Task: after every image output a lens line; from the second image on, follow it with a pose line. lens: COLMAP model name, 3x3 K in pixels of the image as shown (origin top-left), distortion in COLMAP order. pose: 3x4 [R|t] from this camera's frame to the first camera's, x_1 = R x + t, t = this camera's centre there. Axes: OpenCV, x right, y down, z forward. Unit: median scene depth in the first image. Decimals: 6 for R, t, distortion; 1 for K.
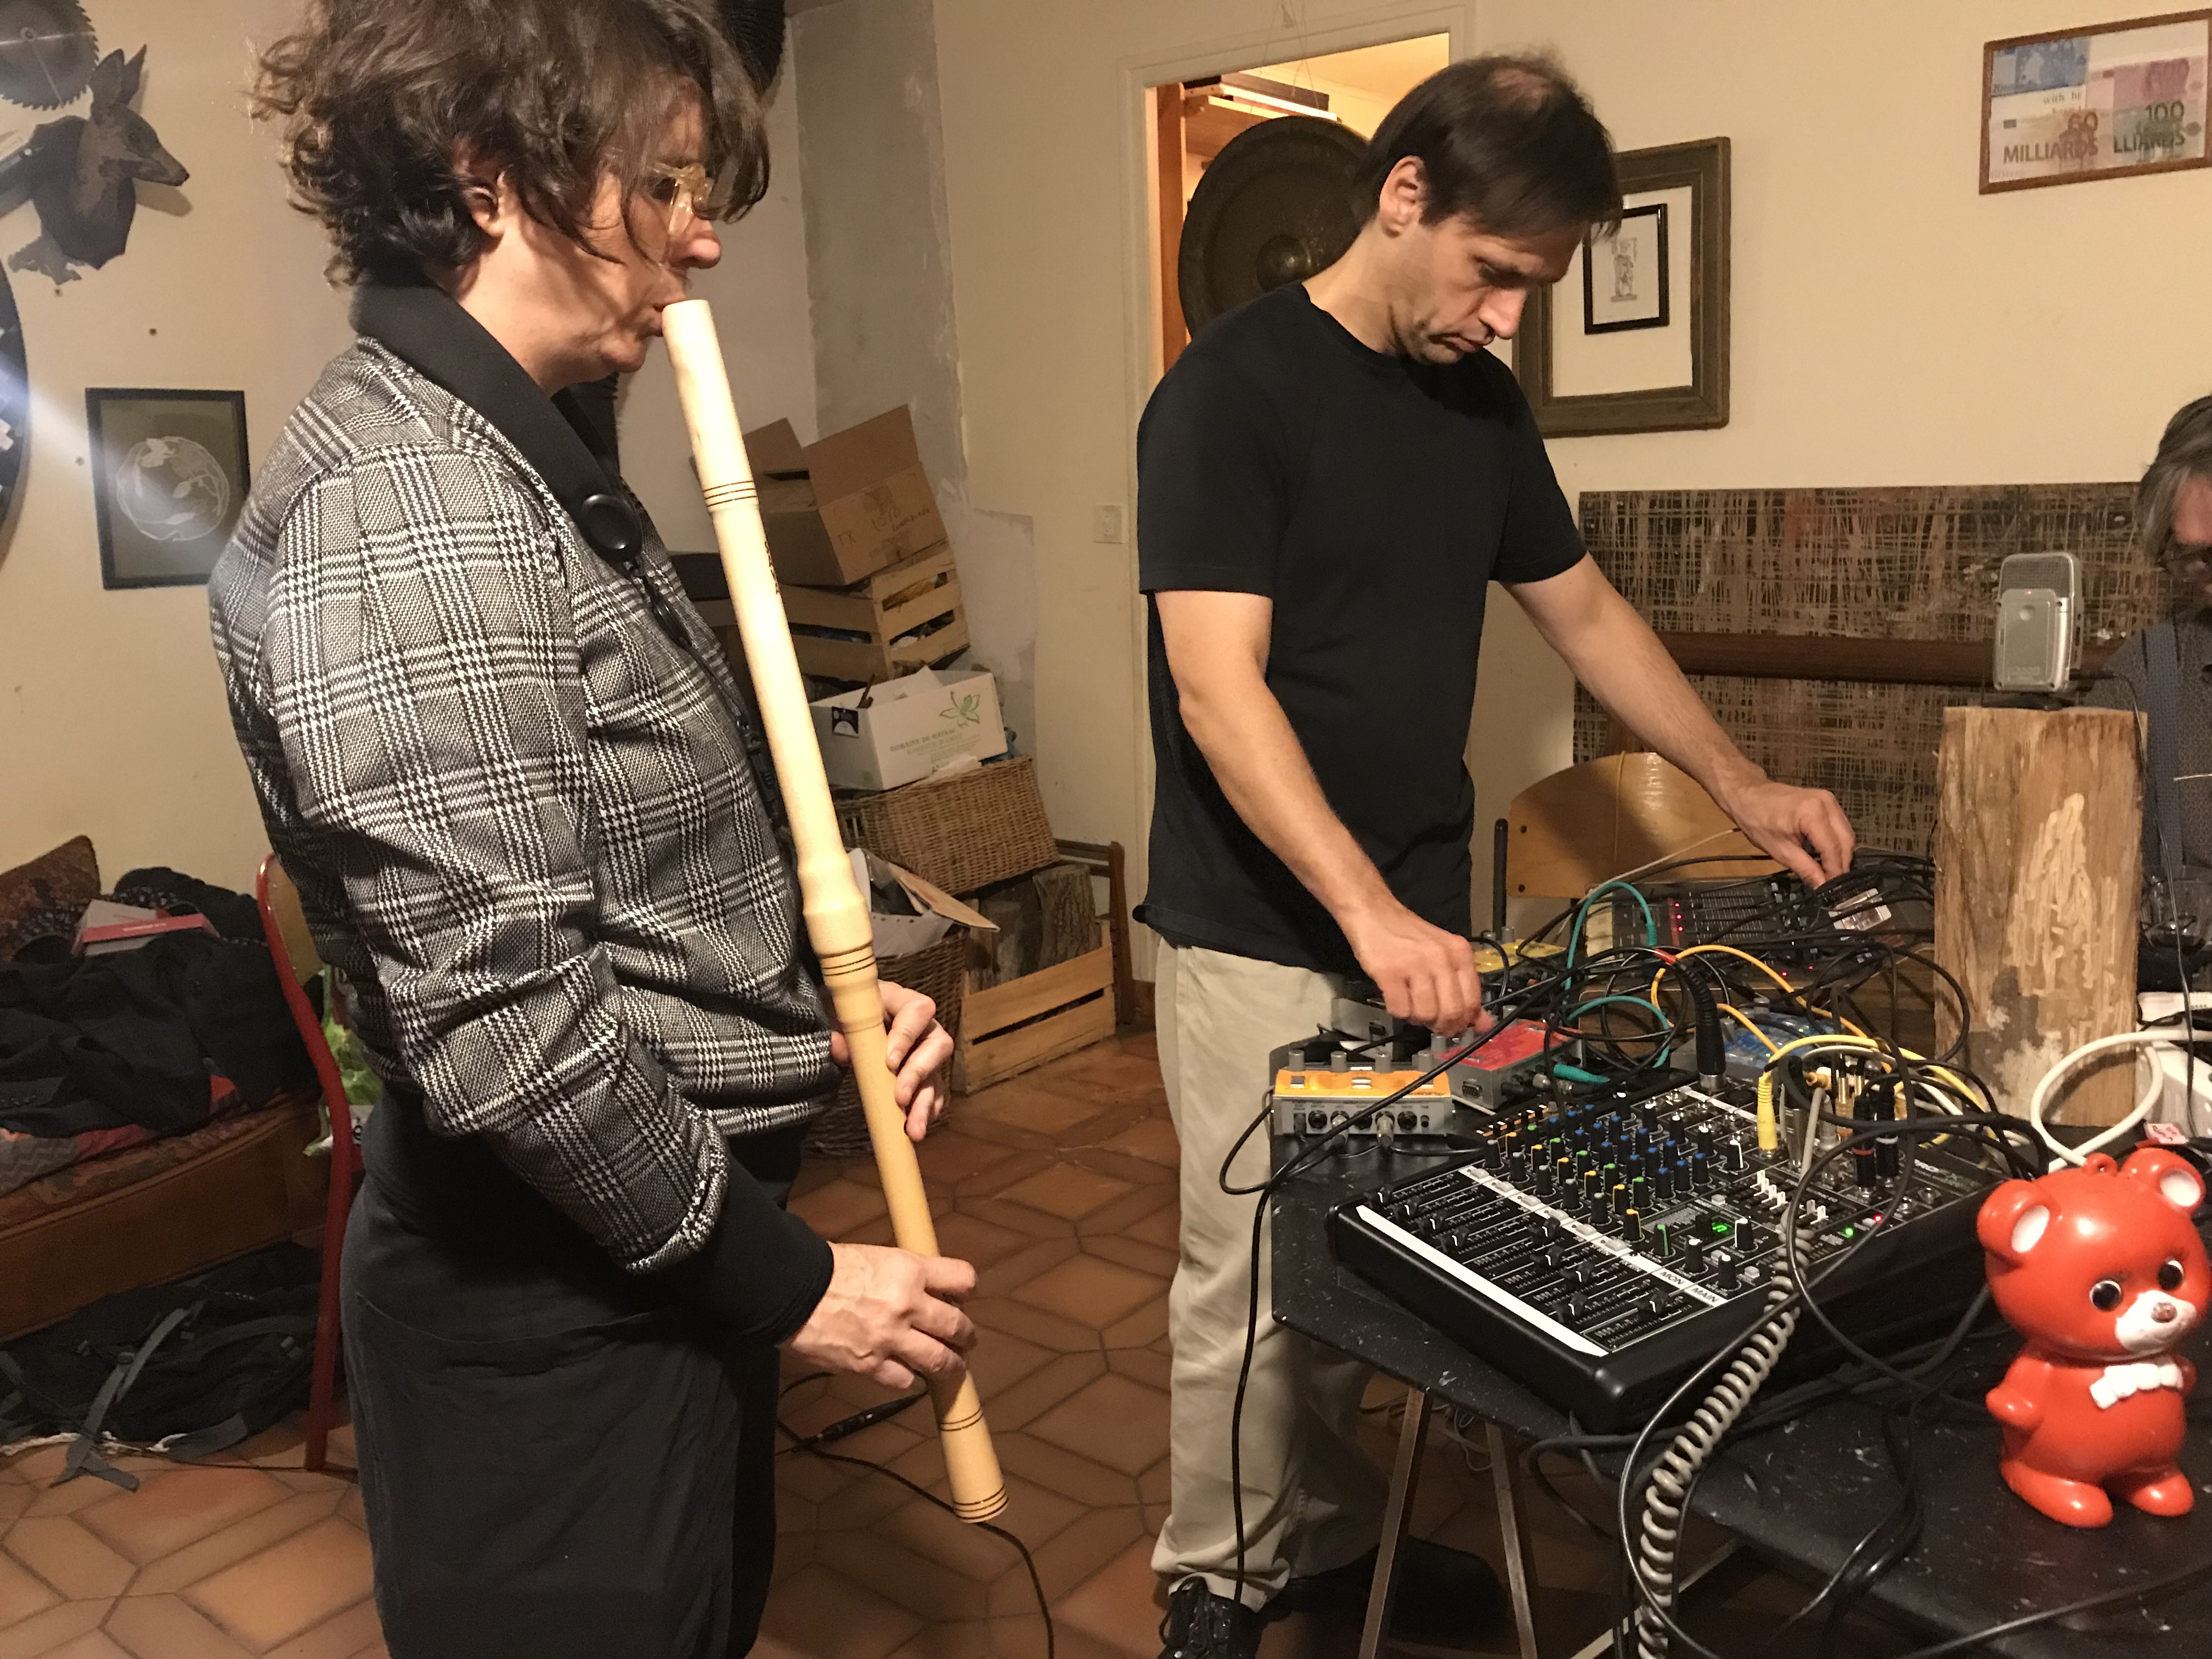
lens RADIAL K [[1818.2, 0, 1104.6], [0, 1818.2, 810.2], [0, 0, 1]] dist [0.034712, -0.061112]
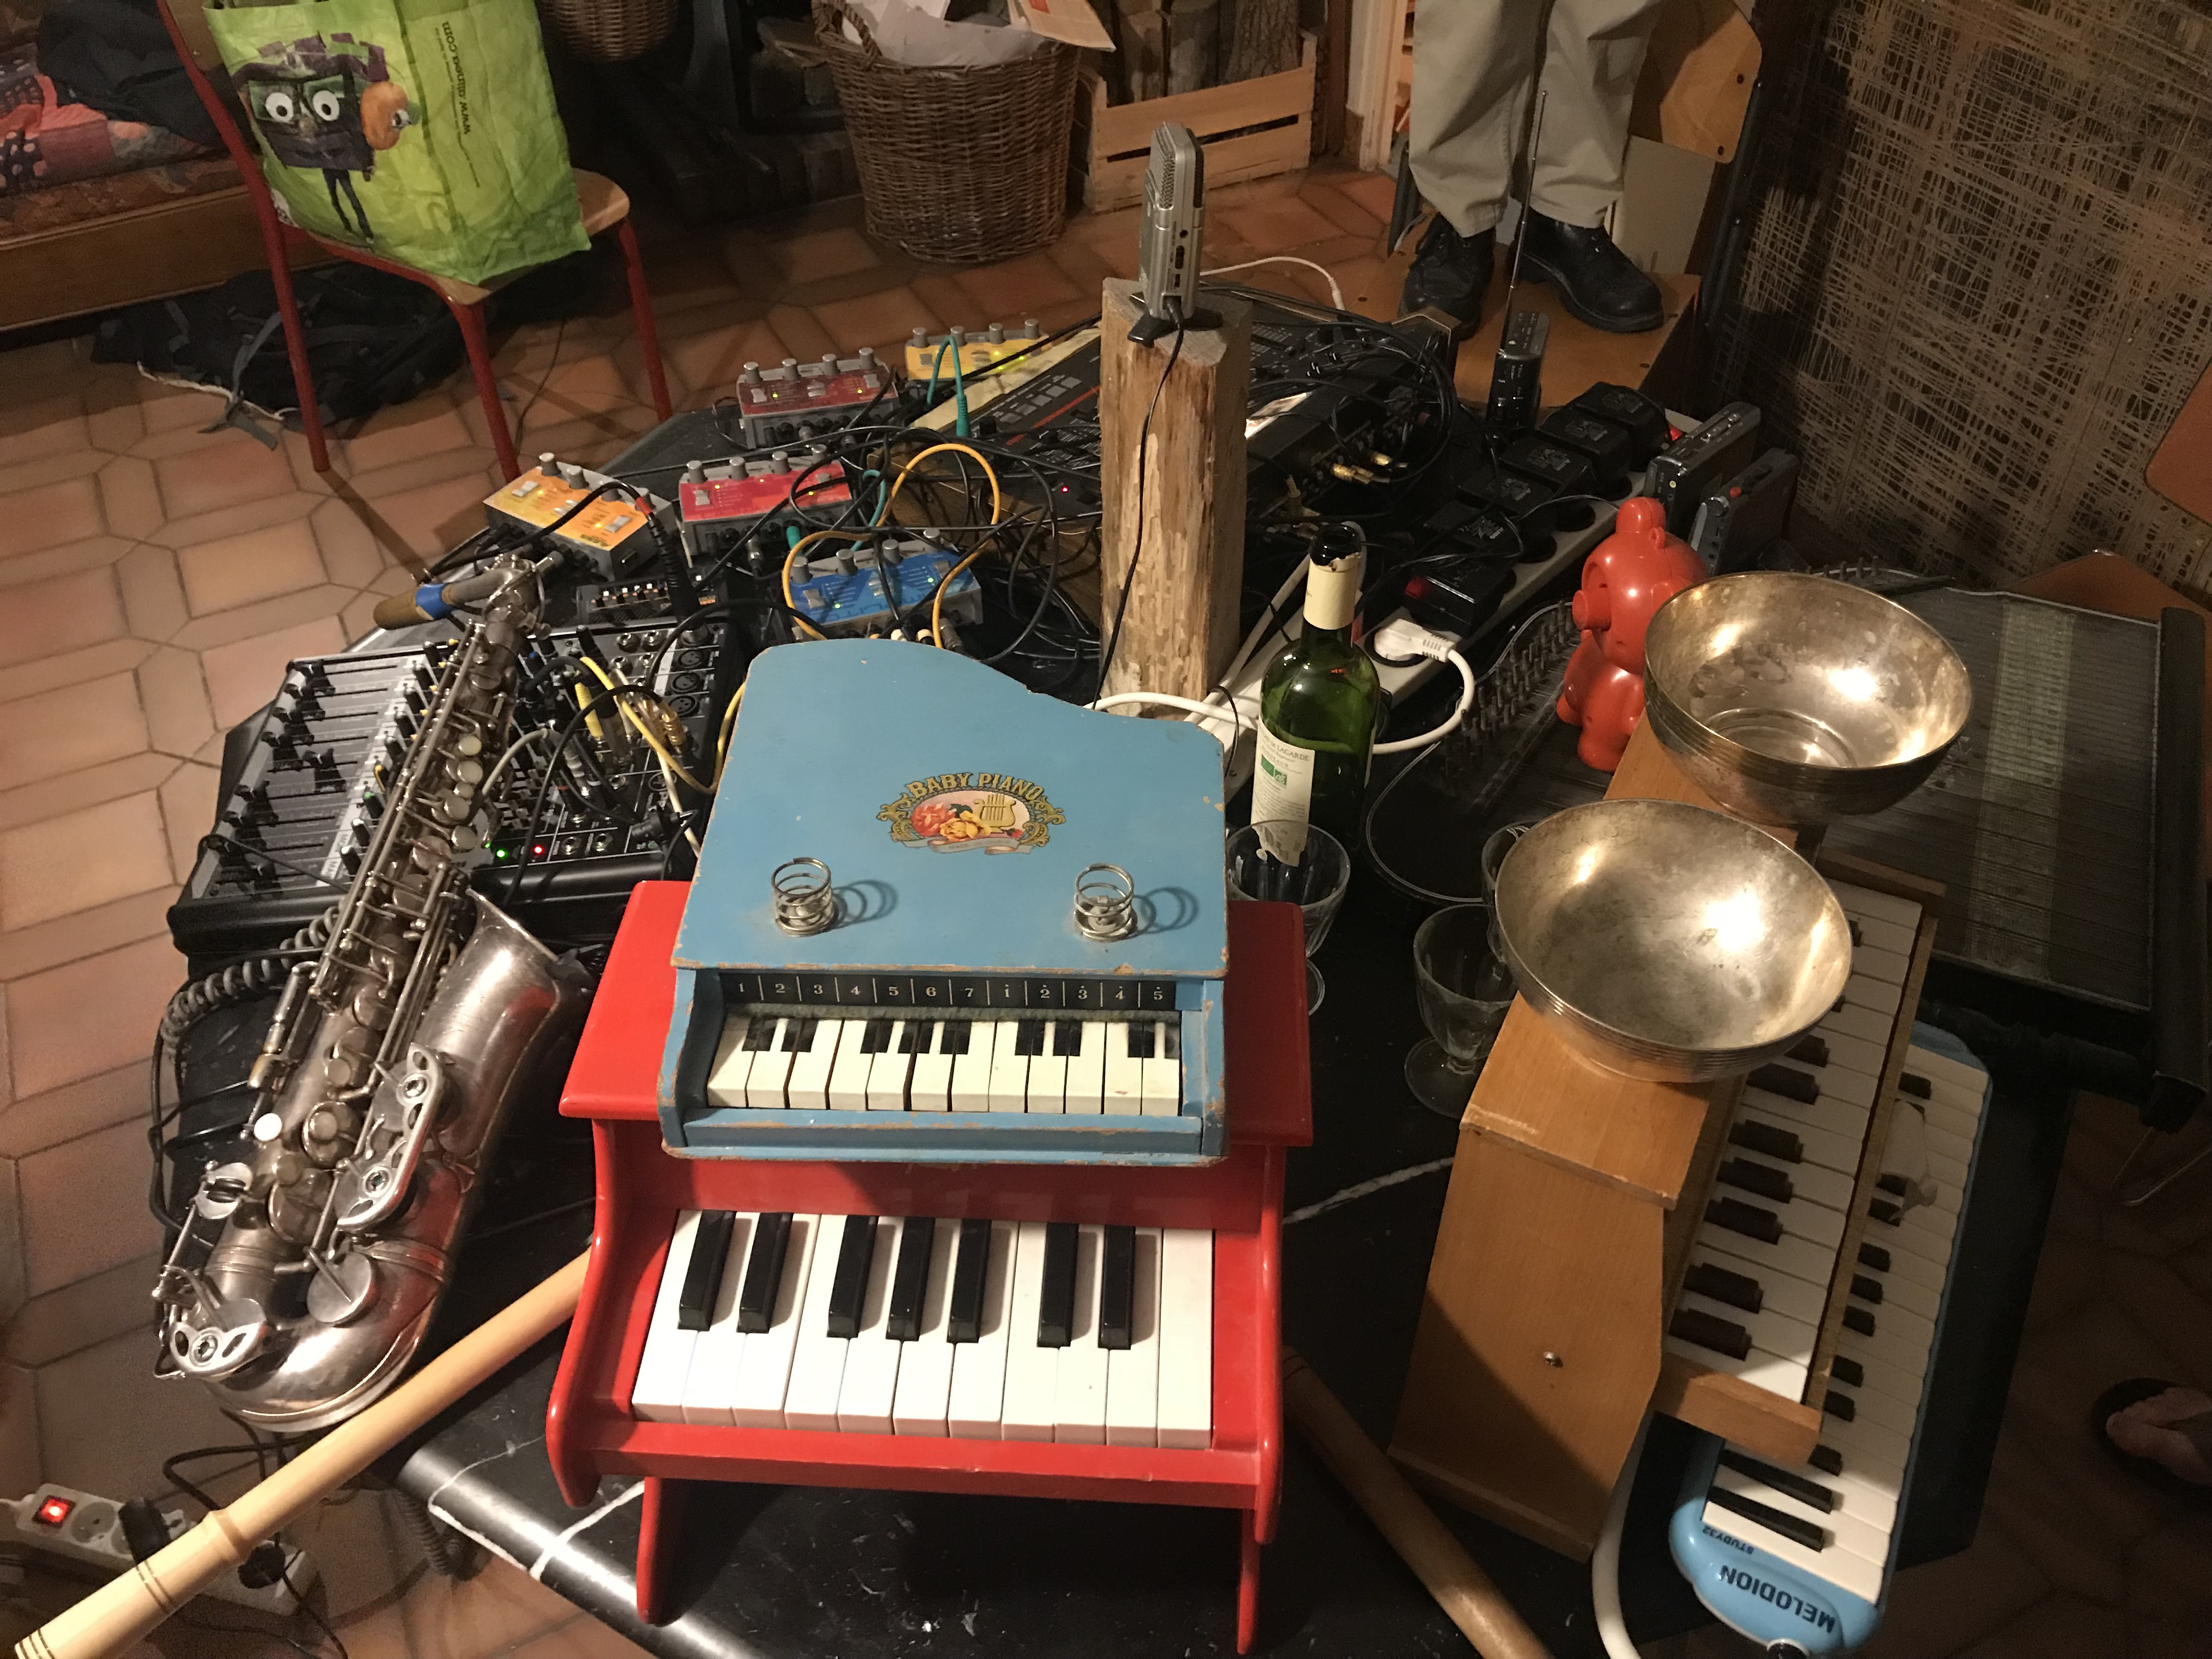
lens RADIAL K [[1822.8, 0, 1096.8], [0, 1822.8, 823.6], [0, 0, 1]] dist [-0.000061, 0.005992]
pose [[0.912693, 0.300862, -0.276539, 0.407259], [-0.101286, 0.822154, 0.560183, -0.168932], [0.395895, -0.483265, 0.780847, 0.124901]]
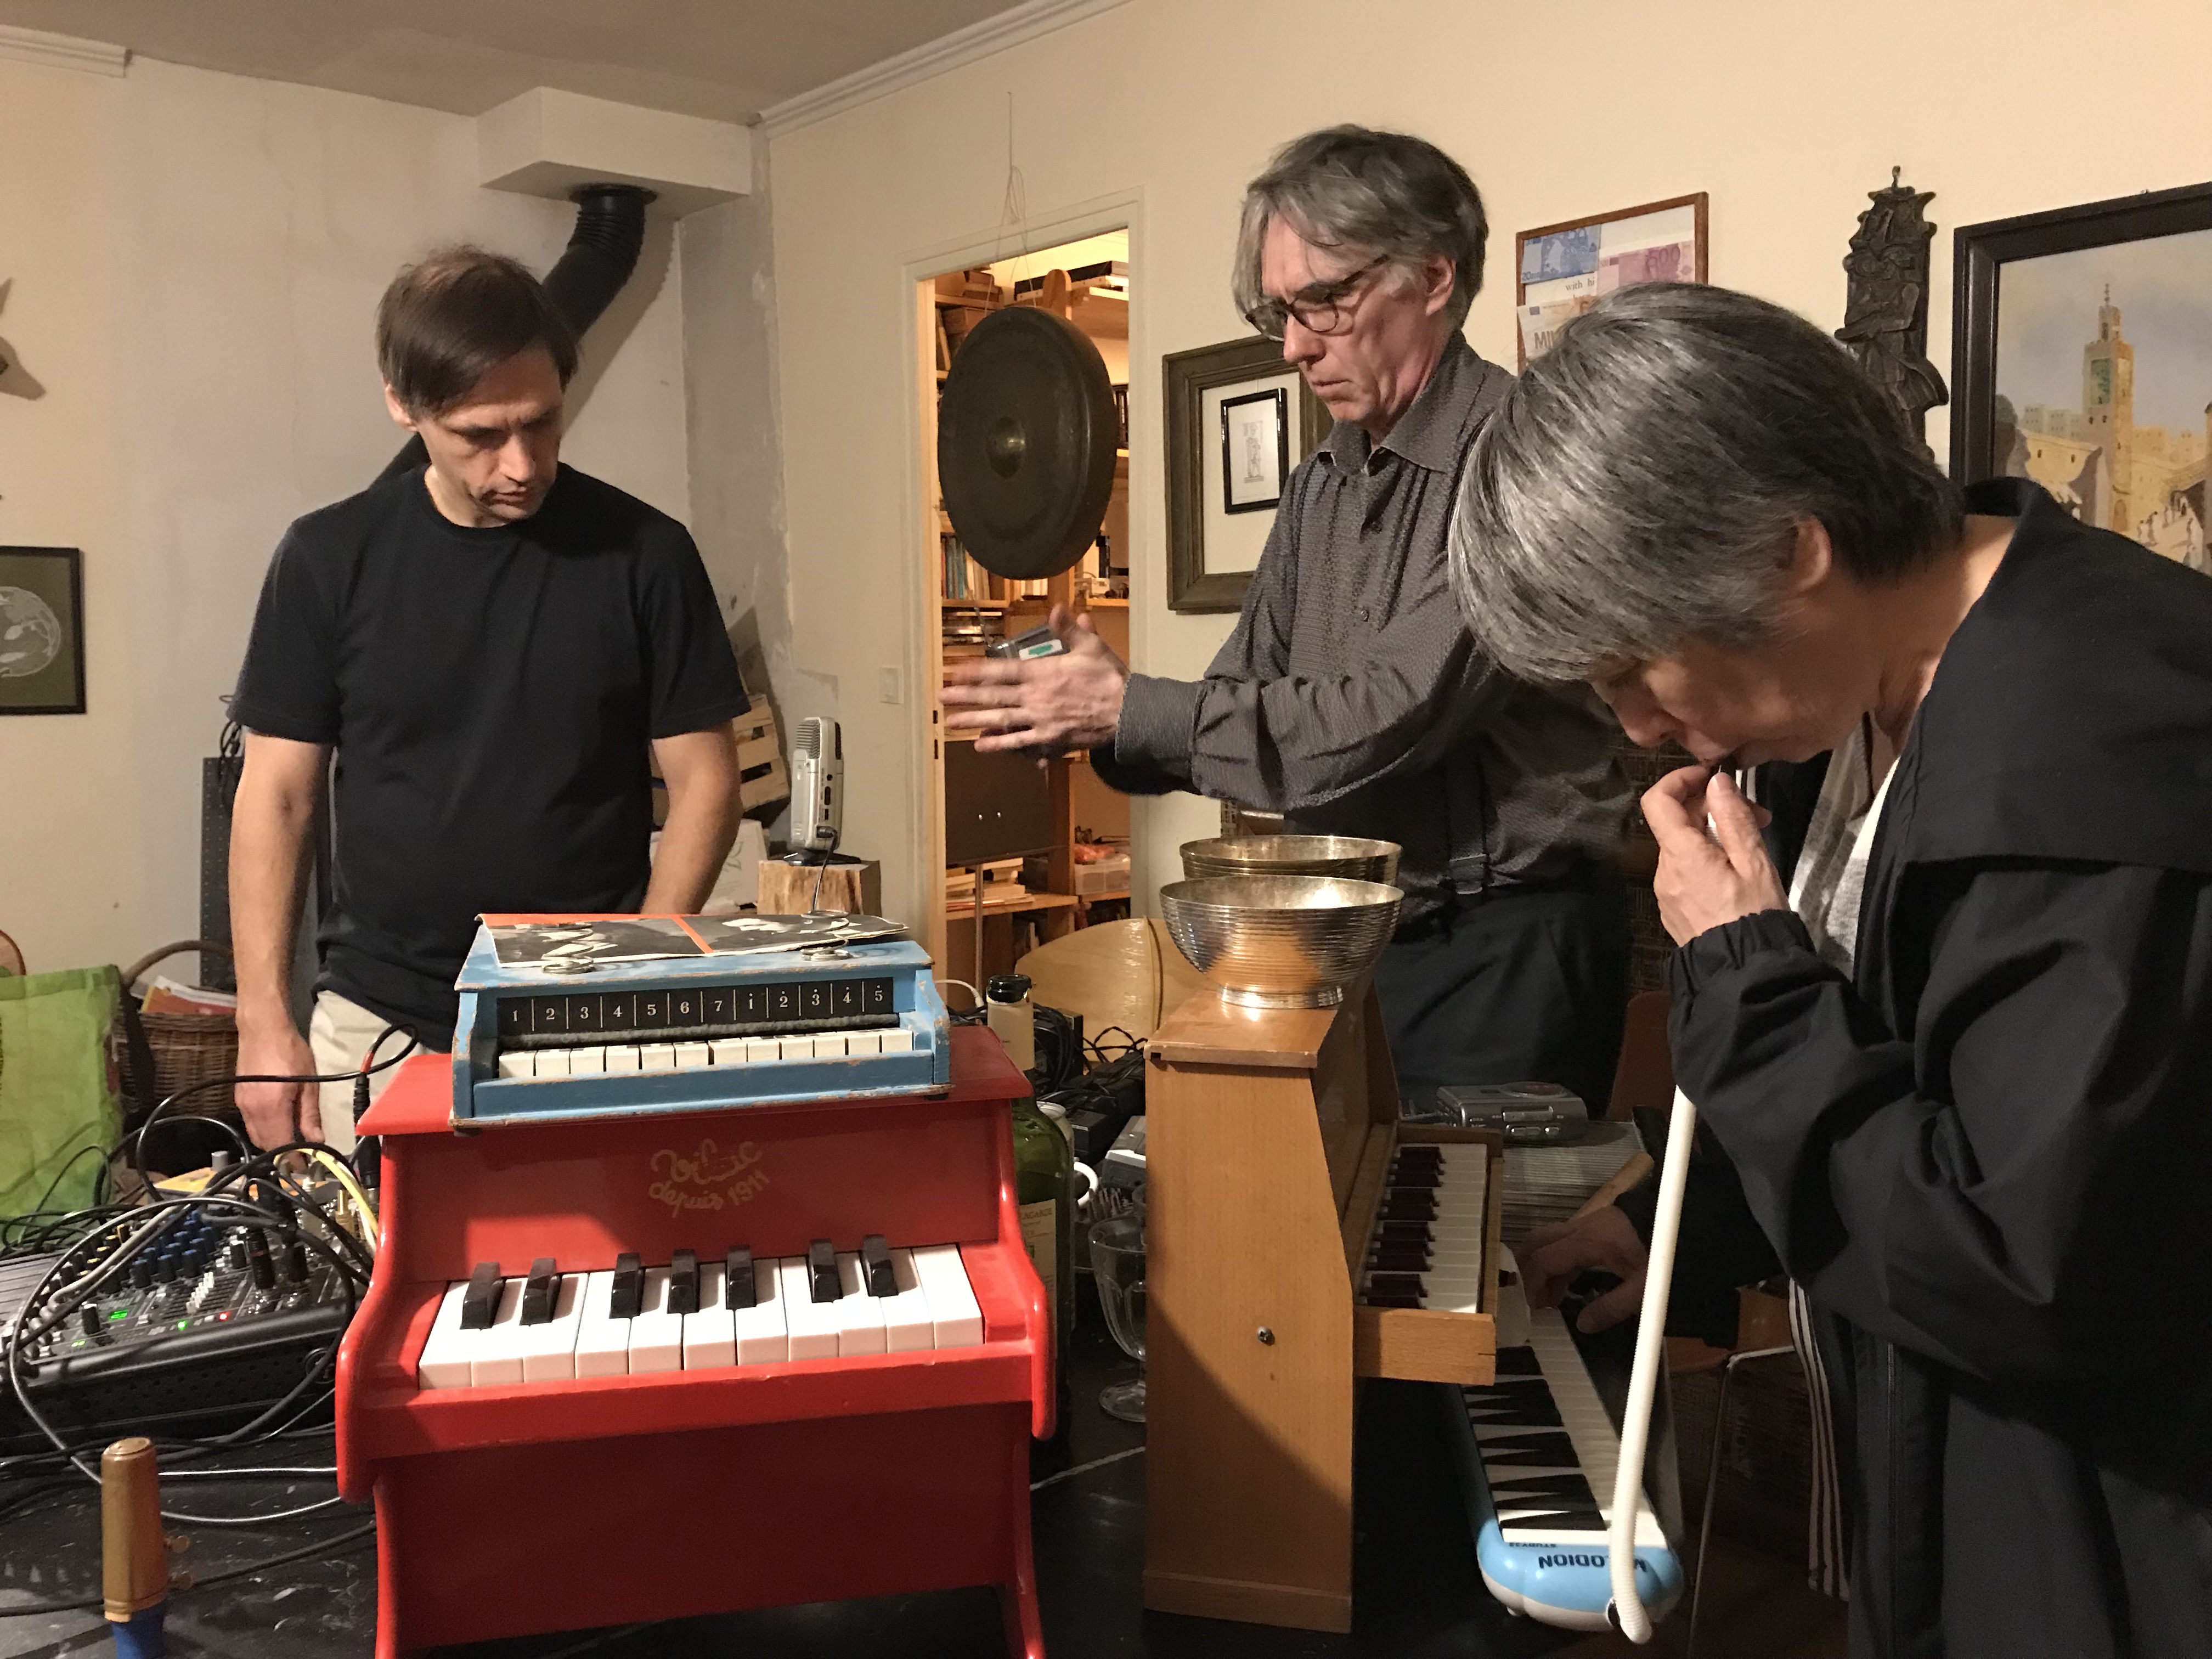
lens RADIAL K [[1822.8, 0, 1096.8], [0, 1822.8, 823.6], [0, 0, 1]] dist [-0.000061, 0.005992]
pose [[0.985957, 0.039714, -0.162206, 0.438502], [-0.053490, 0.995240, -0.081468, -0.001349], [0.158198, 0.089000, 0.983388, 0.002869]]
